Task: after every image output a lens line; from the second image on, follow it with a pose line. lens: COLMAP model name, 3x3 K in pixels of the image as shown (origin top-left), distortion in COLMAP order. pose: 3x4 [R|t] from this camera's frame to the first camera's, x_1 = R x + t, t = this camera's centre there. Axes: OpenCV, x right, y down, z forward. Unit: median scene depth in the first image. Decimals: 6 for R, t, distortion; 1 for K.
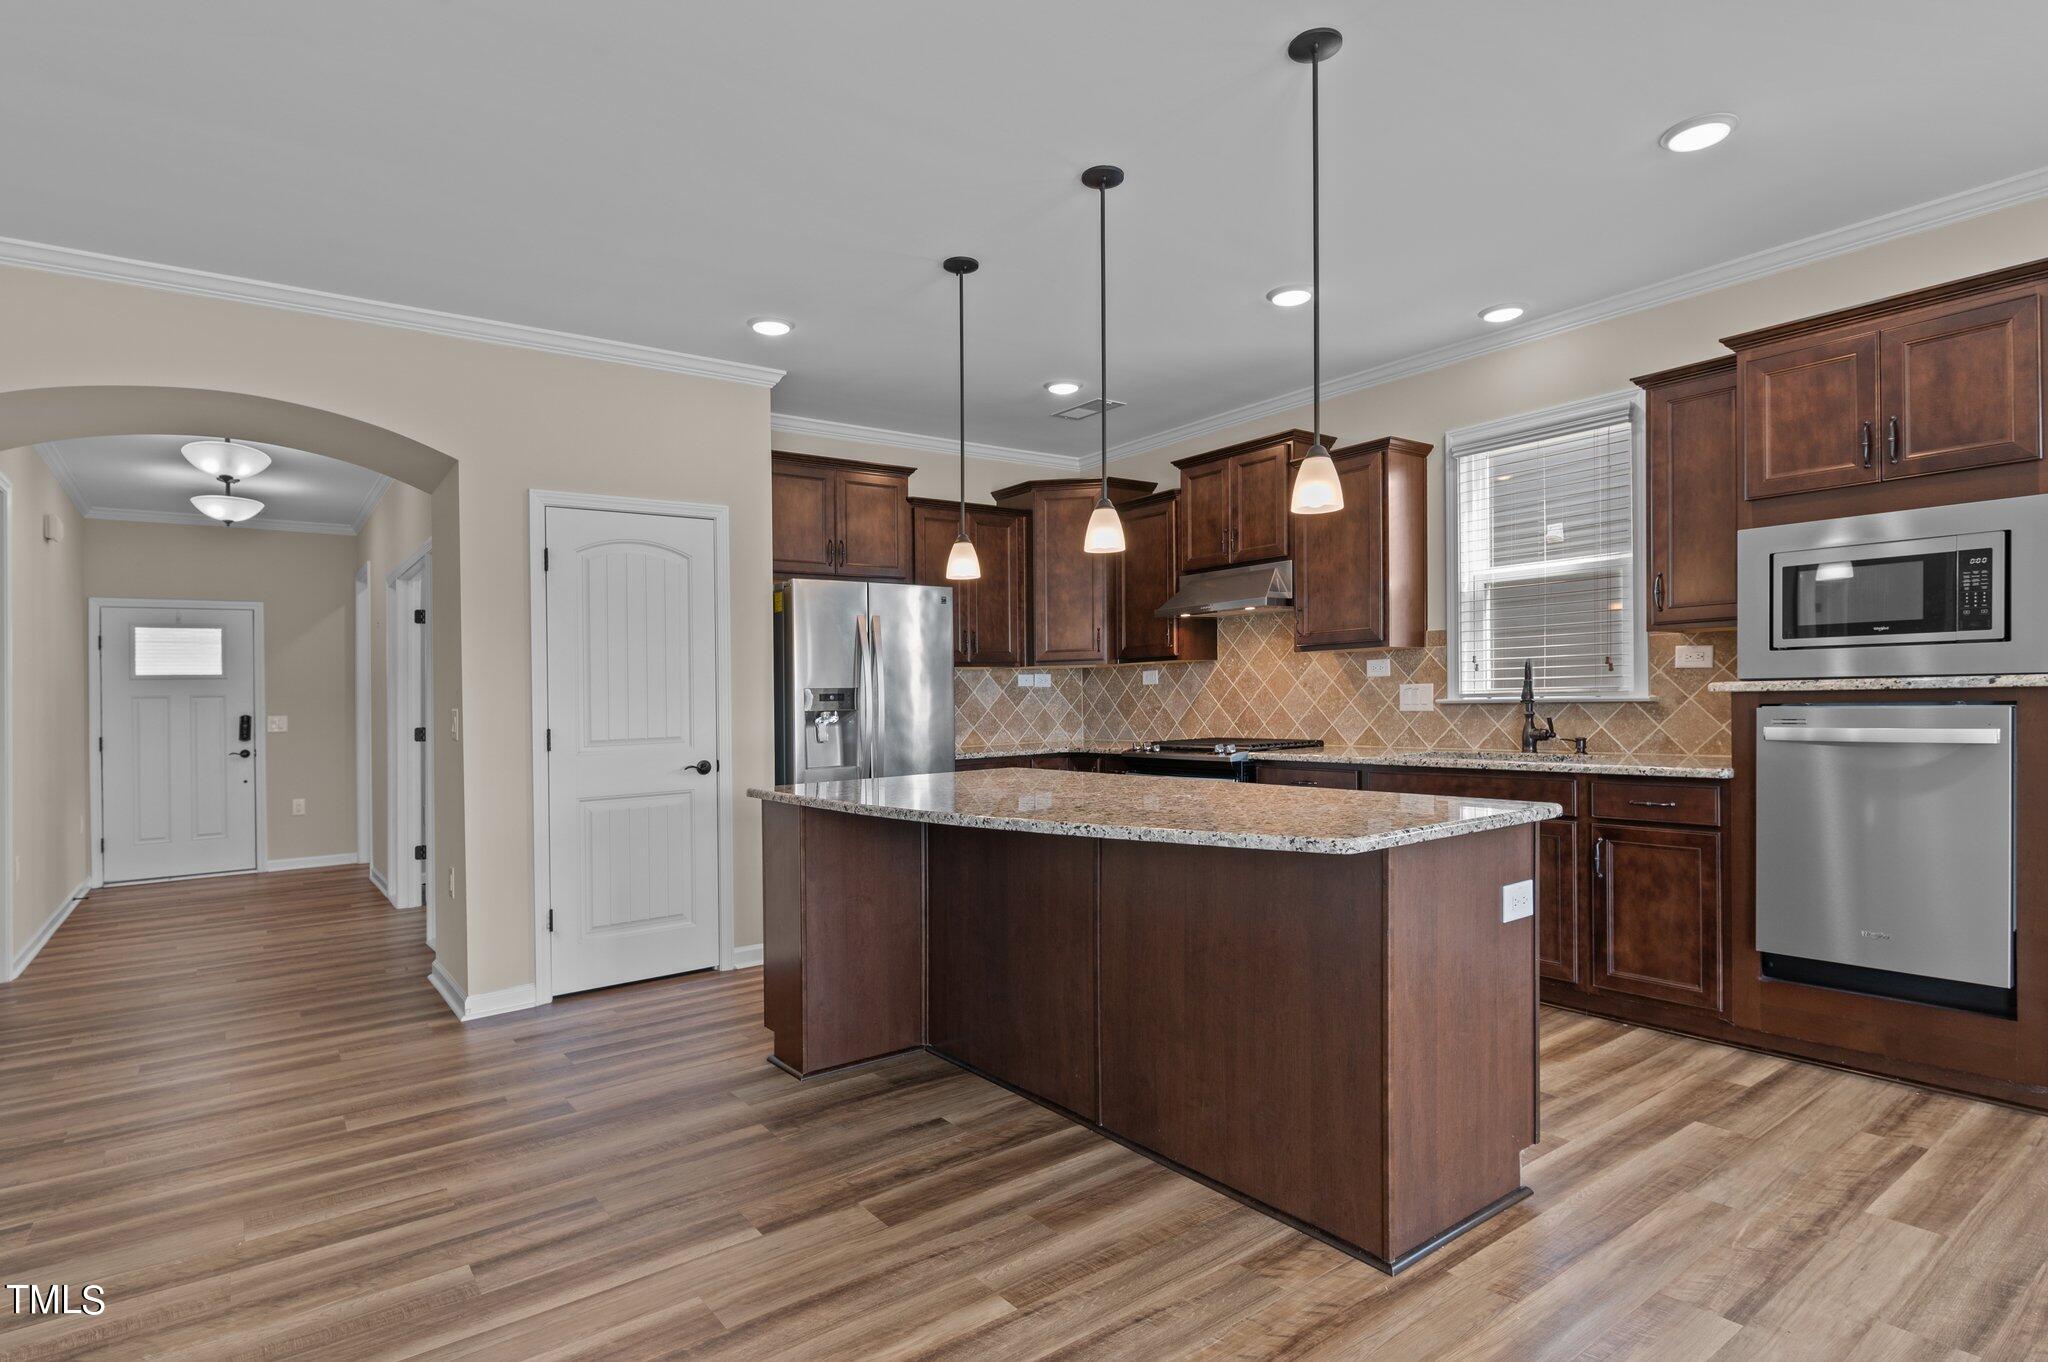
lens RADIAL K [[1058.8, 0, 1022.7], [0, 1058.8, 683.2], [0, 0, 1]] dist [-0.005570, -0.000576]
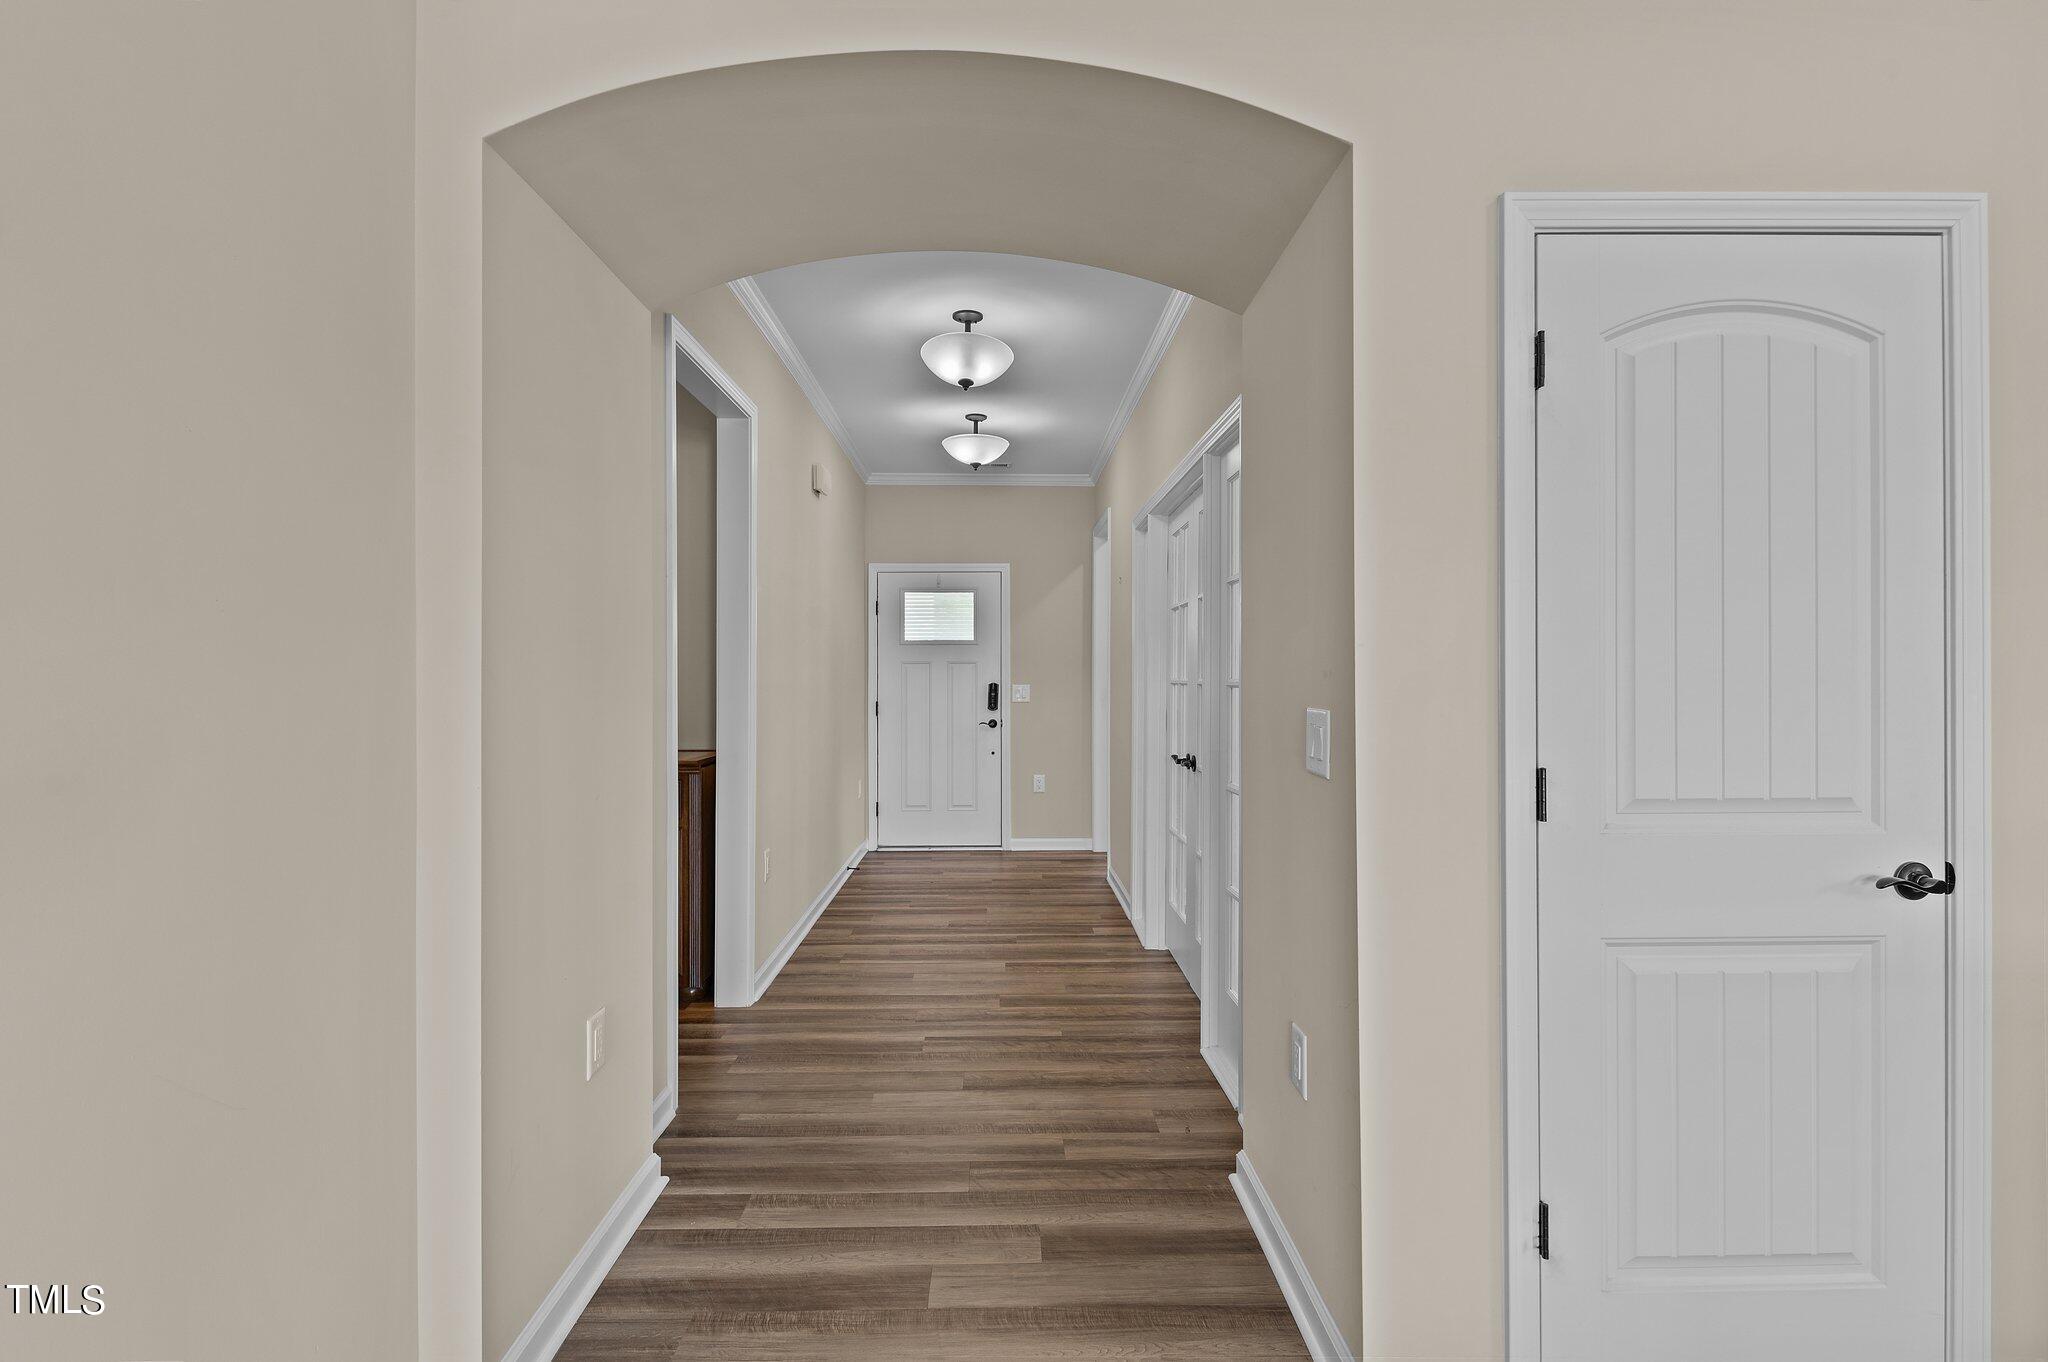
lens RADIAL K [[994.1, 0, 1019.4], [0, 994.1, 673.4], [0, 0, 1]] dist [0.039618, -0.000196]
pose [[0.813555, 0.022608, -0.581048, -0.326966], [-0.008795, 0.999608, 0.026581, -0.003796], [0.581421, -0.016515, 0.813435, 0.472137]]
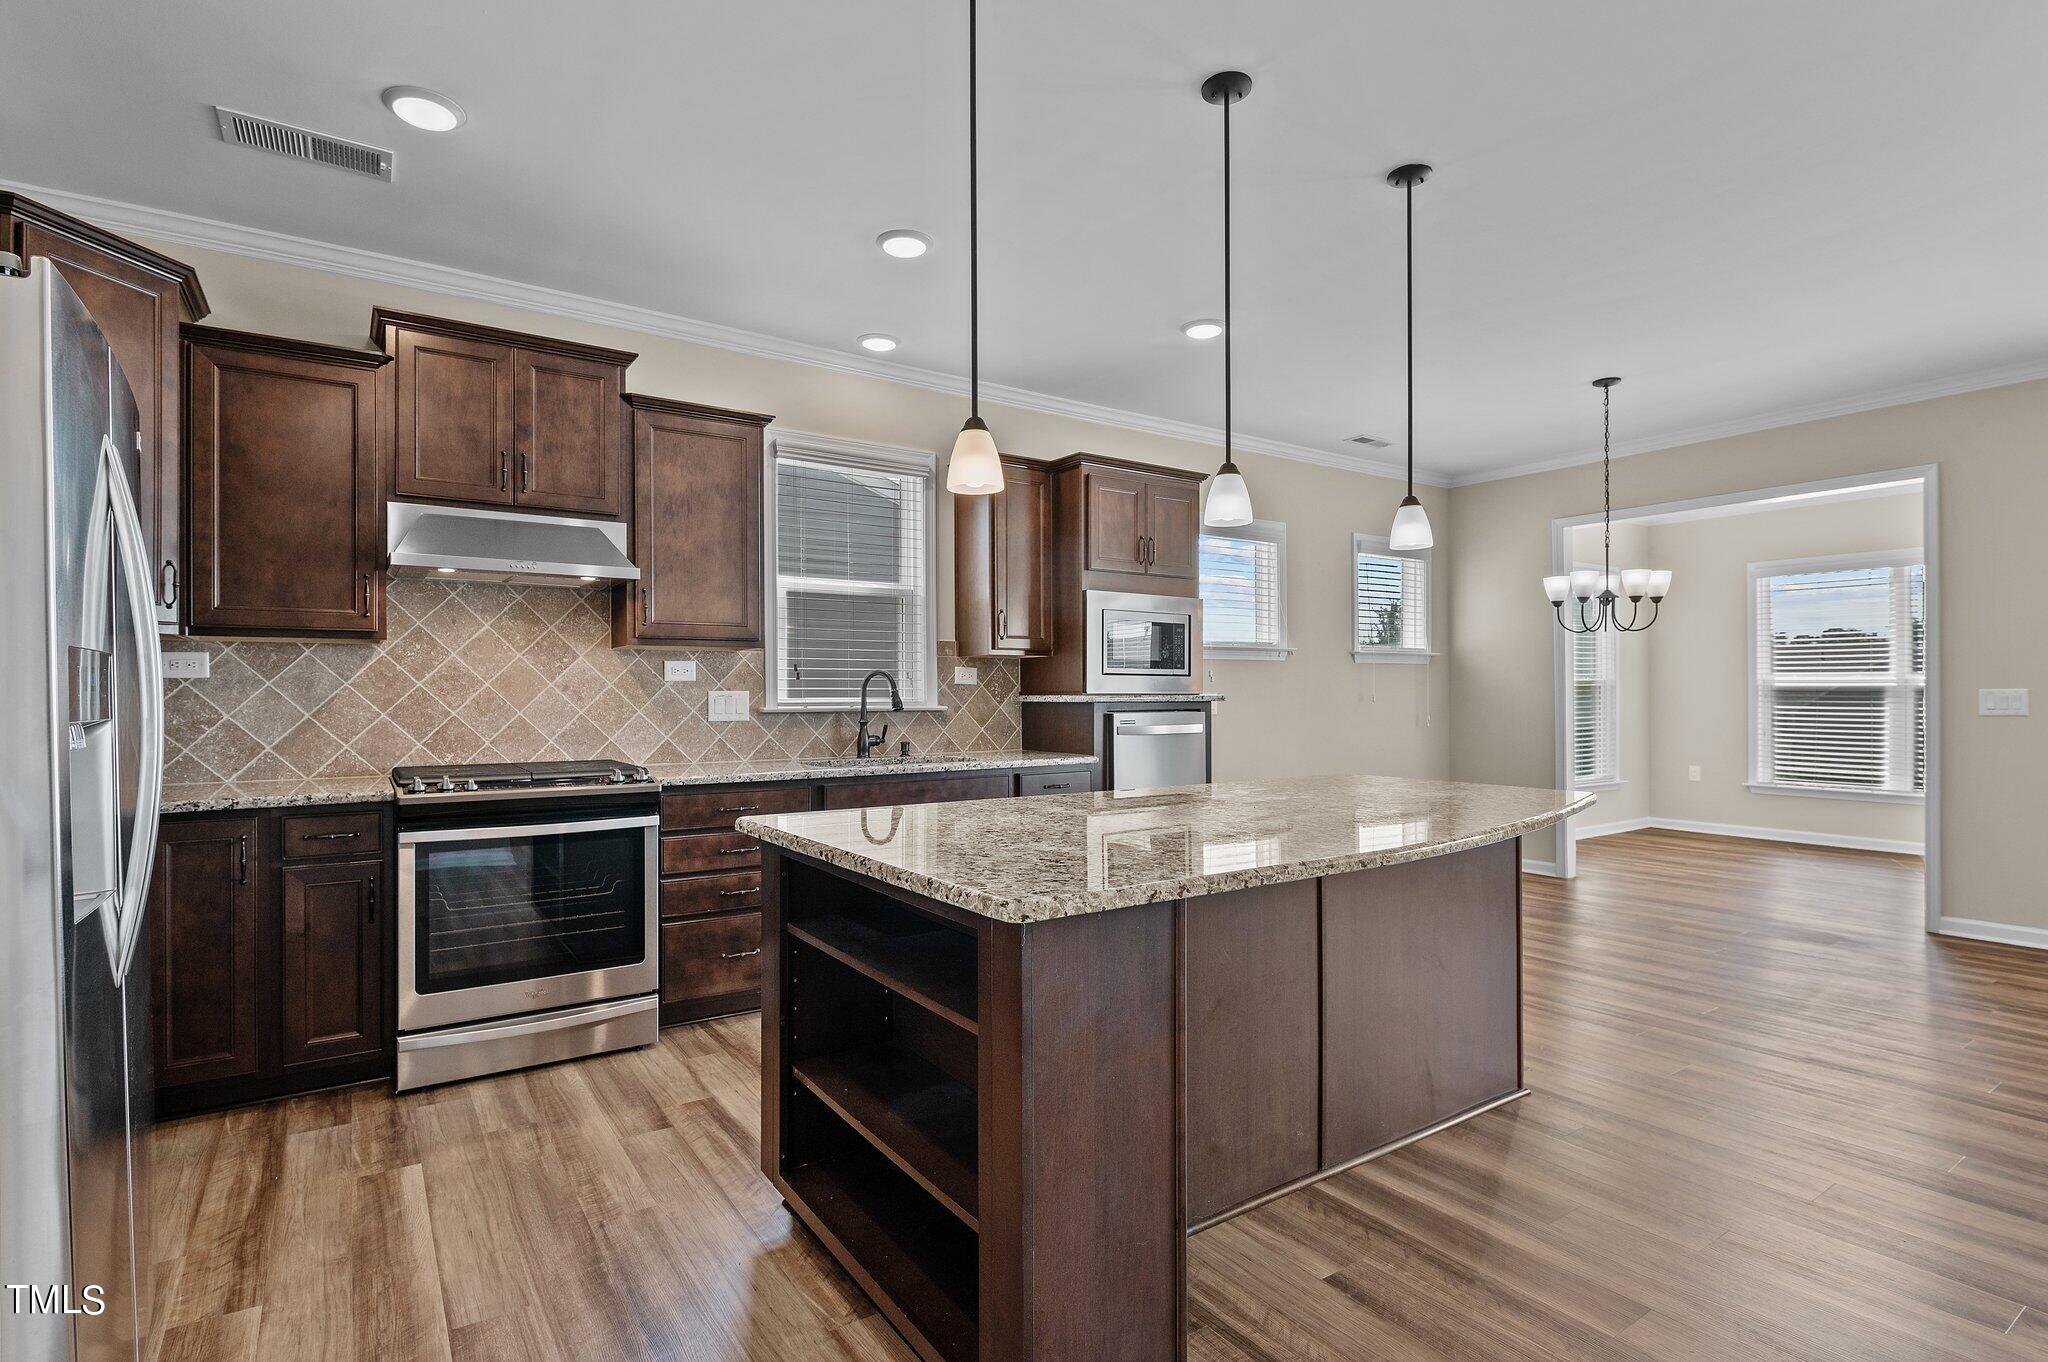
lens RADIAL K [[1000.9, 0, 1009.9], [0, 1000.9, 692.7], [0, 0, 1]] dist [0.001453, -0.000461]
pose [[0.041899, 0.026733, 0.998764, -0.462129], [-0.012063, 0.999583, -0.026249, 0.021427], [-0.999049, -0.010949, 0.042204, 0.711333]]
